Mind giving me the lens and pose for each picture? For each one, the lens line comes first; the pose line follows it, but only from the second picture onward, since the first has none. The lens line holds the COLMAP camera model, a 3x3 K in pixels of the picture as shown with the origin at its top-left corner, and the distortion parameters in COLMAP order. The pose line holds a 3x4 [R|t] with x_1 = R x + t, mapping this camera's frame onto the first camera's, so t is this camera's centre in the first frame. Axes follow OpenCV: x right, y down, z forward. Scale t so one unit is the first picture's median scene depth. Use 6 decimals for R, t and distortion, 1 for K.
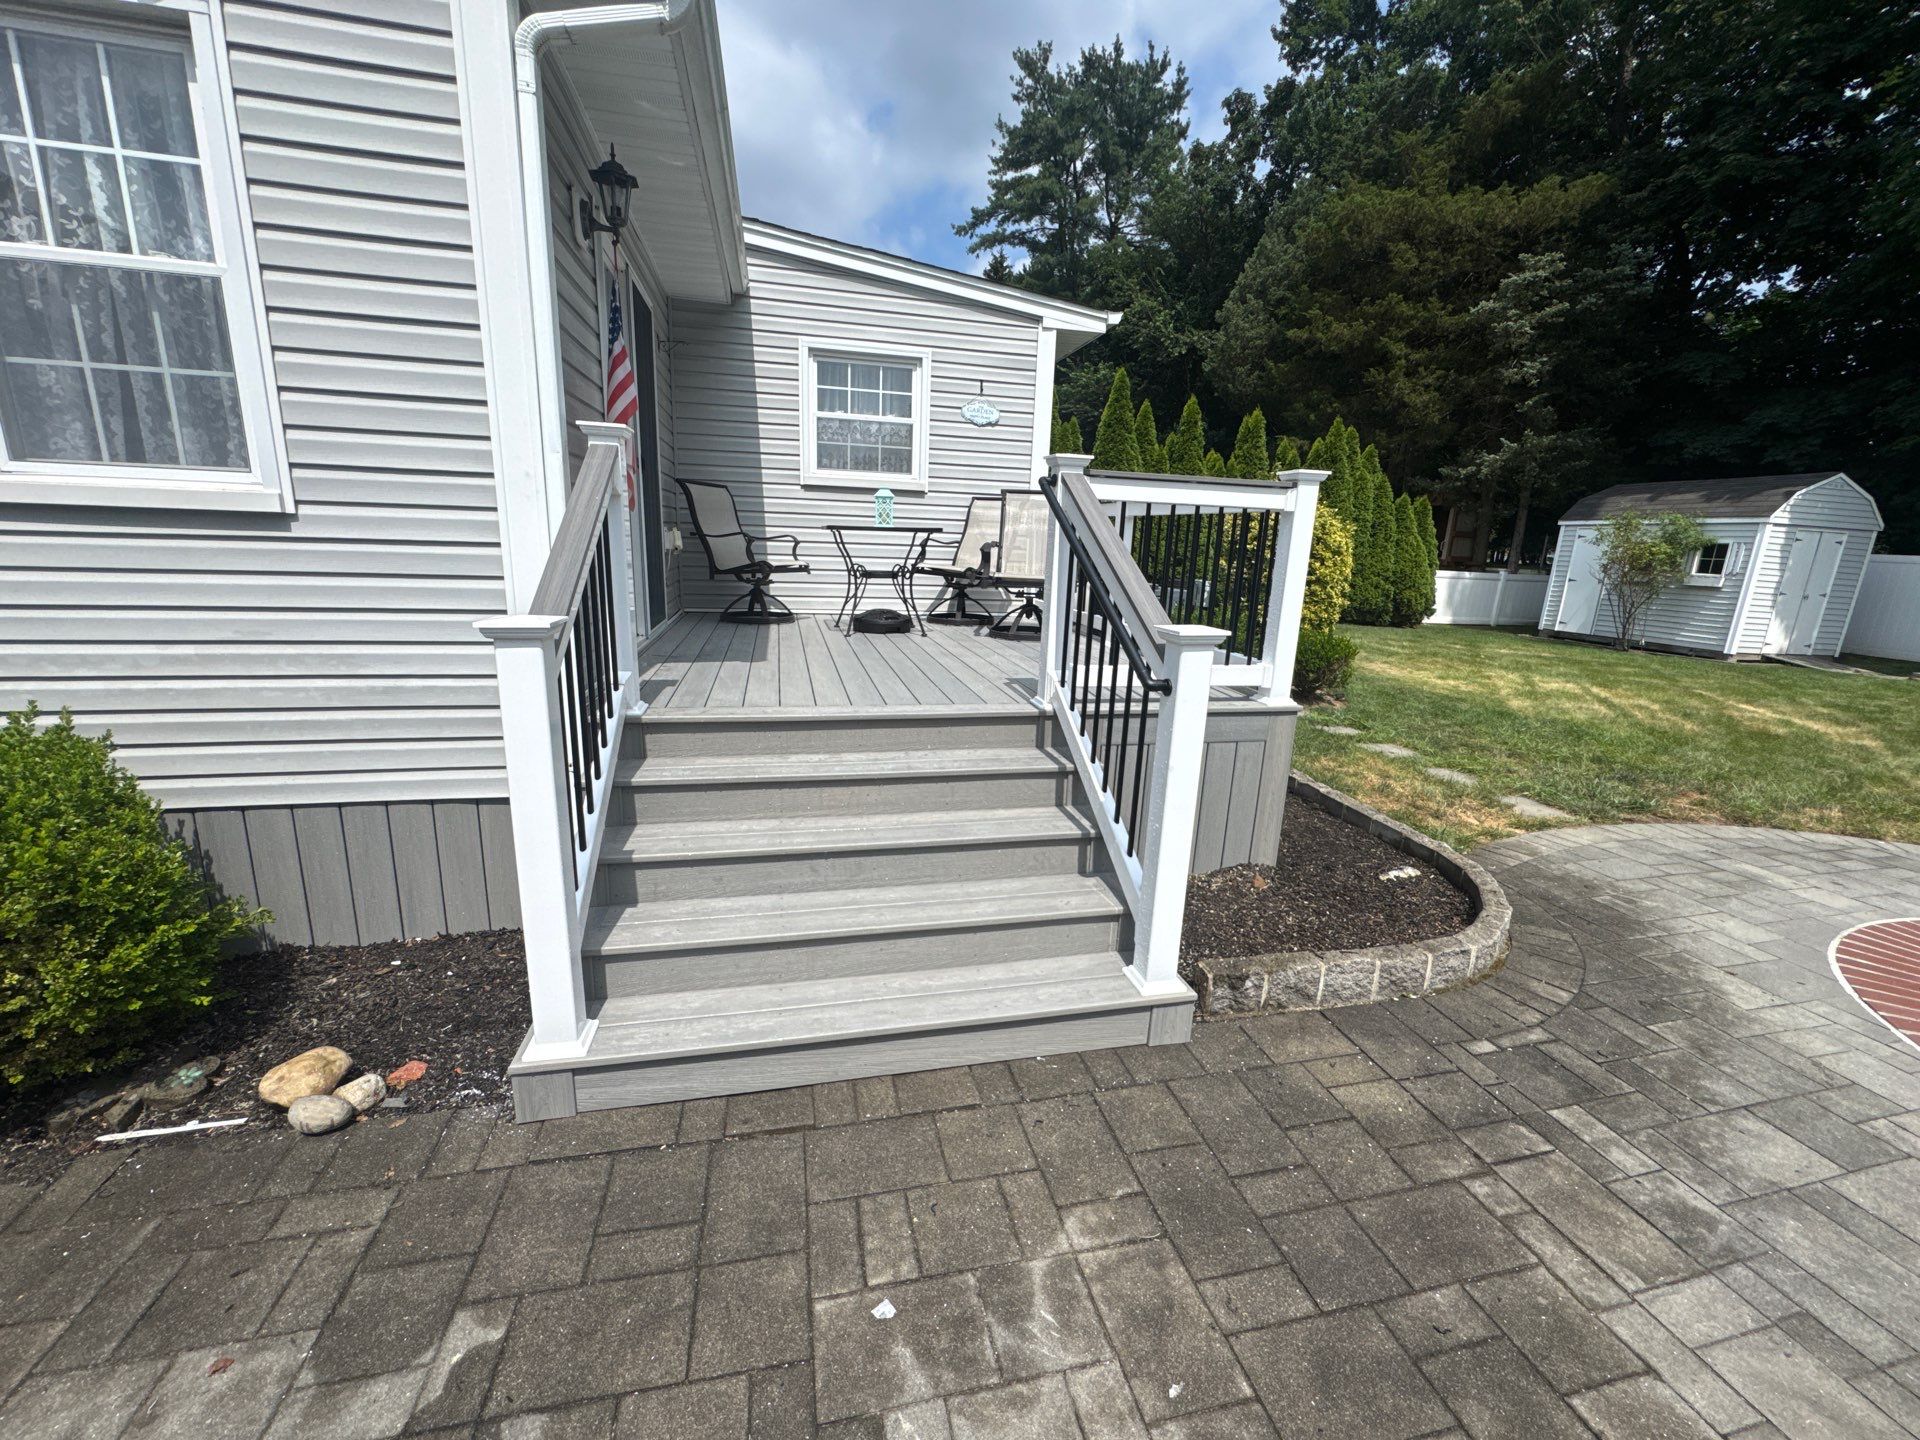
lens RADIAL K [[767.0, 0, 959.8], [0, 767.0, 717.2], [0, 0, 1]] dist [-0.004131, 0.000461]
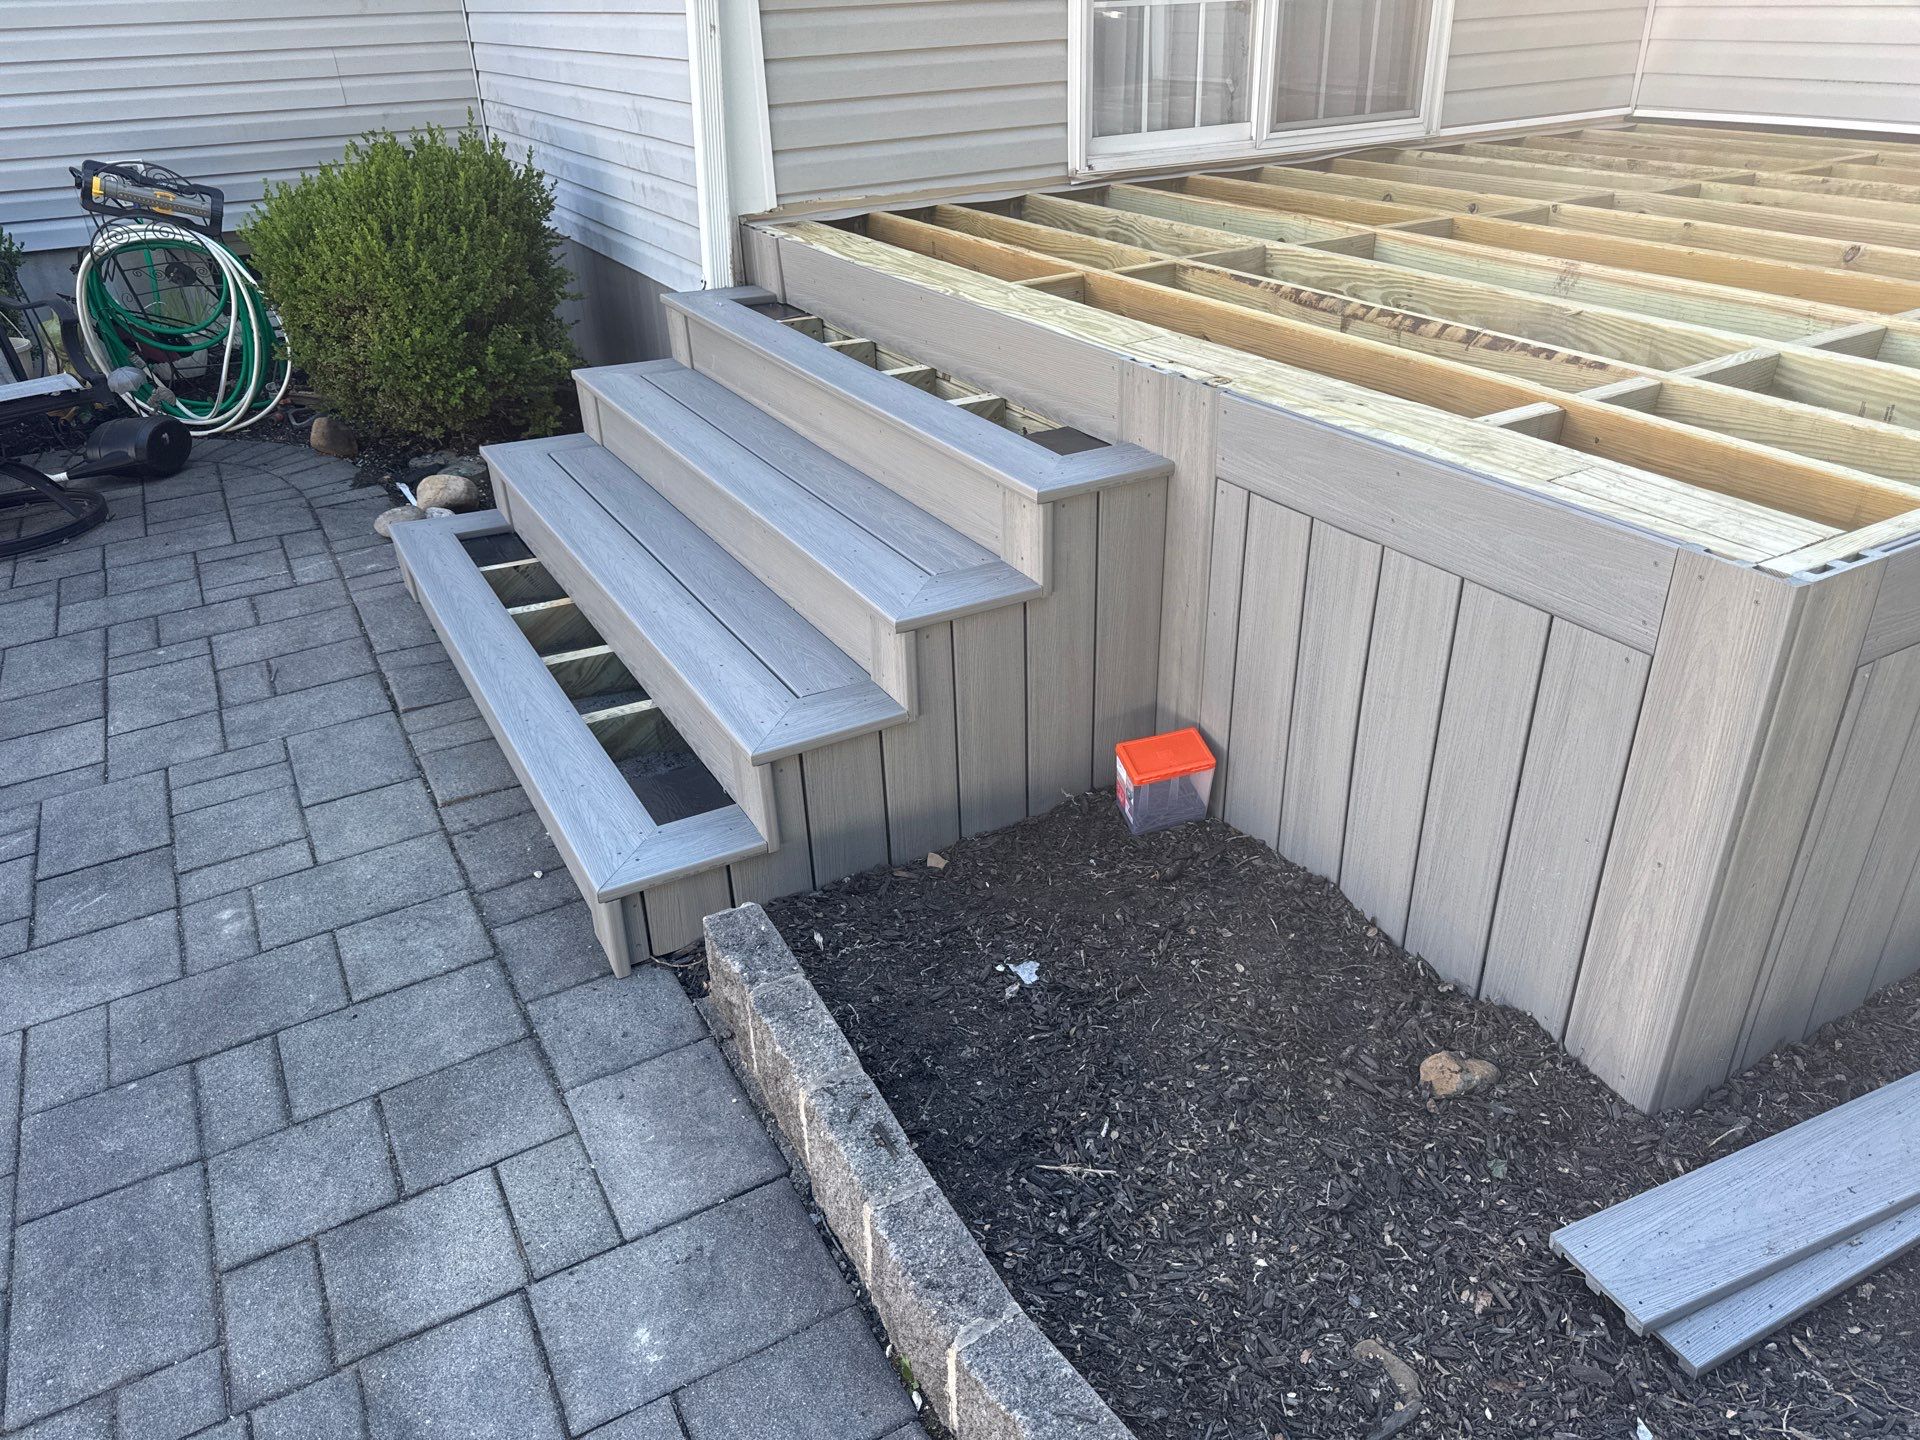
lens RADIAL K [[1362.4, 0, 959.2], [0, 1362.4, 726.1], [0, 0, 1]] dist [0.026153, -0.030948]
pose [[0.276955, 0.423149, -0.862694, 0.422220], [-0.177897, 0.904873, 0.386726, -0.048475], [0.944272, 0.046365, 0.325886, 0.355922]]
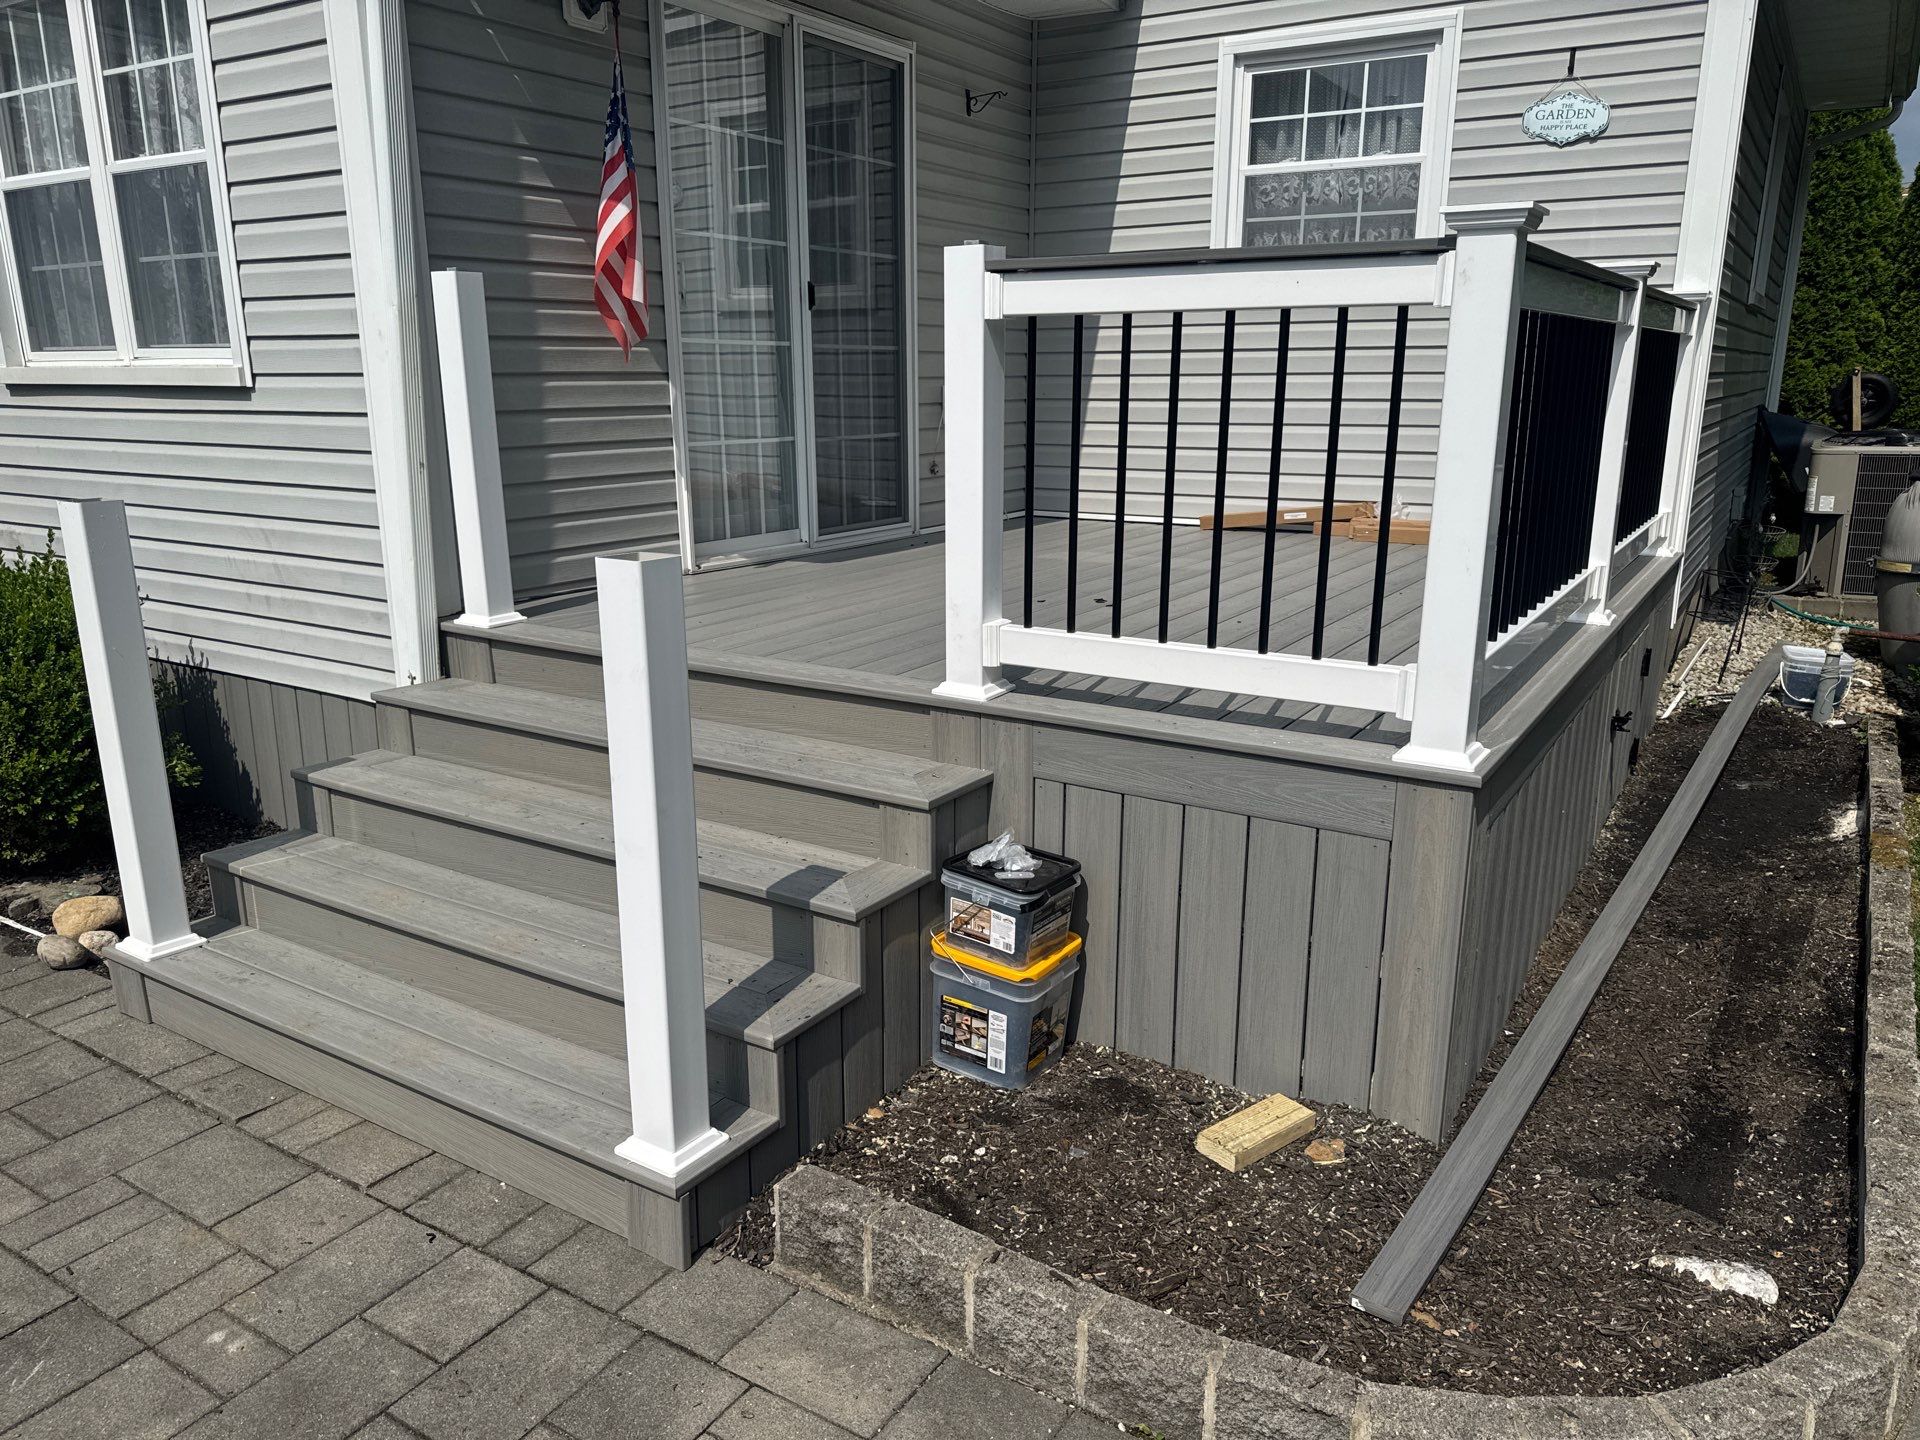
lens RADIAL K [[1362.4, 0, 961.0], [0, 1362.4, 727.1], [0, 0, 1]] dist [0.026153, -0.030948]
pose [[0.703172, 0.144189, -0.696246, 0.429176], [-0.137177, 0.988336, 0.066137, -0.028669], [0.697662, 0.049004, 0.714750, 0.154523]]
